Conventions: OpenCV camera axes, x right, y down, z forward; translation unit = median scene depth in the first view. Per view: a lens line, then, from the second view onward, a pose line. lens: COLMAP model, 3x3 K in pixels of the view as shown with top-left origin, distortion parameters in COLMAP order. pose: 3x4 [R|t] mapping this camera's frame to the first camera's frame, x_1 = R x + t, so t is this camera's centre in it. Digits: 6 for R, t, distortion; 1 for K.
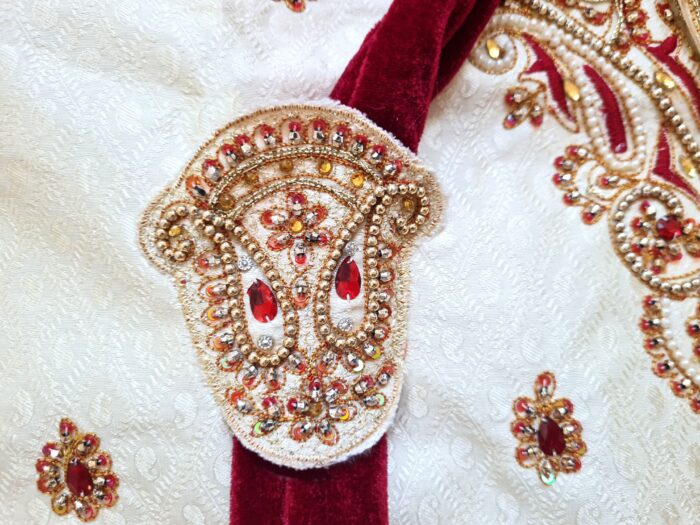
lens RADIAL K [[523.2, 0, 350.0], [0, 523.2, 262.5], [0, 0, 1]] dist [-0.045856, -0.000213]
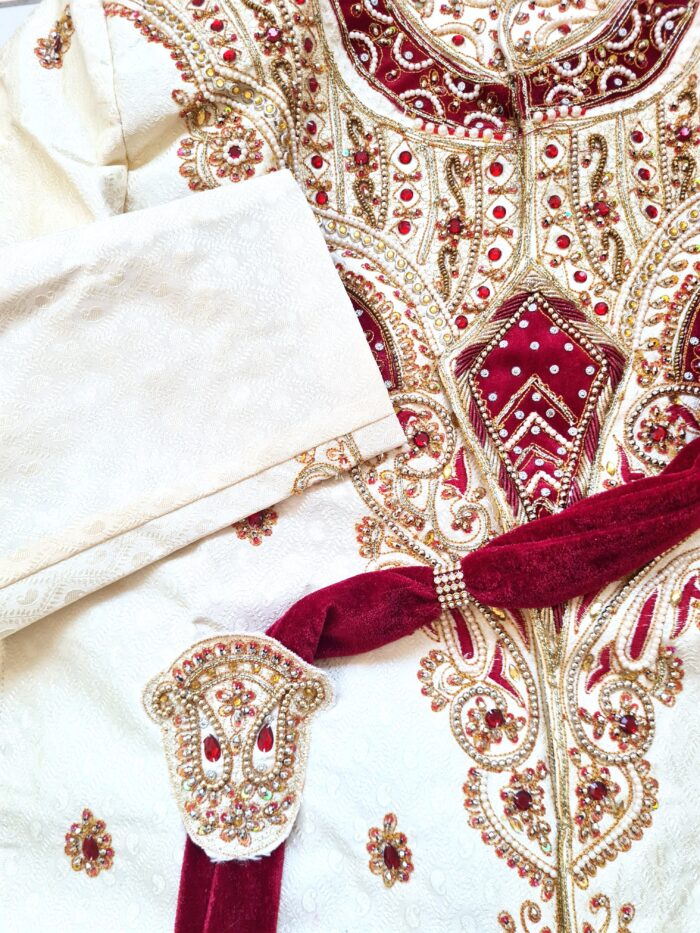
lens RADIAL K [[726.3, 0, 325.5], [0, 726.3, 464.8], [0, 0, 1]] dist [-0.003172, -0.002210]
pose [[0.988845, 0.058268, -0.137075, 0.431546], [-0.071184, 0.993277, -0.091292, -0.609502], [0.130834, 0.100031, 0.986345, -1.245990]]
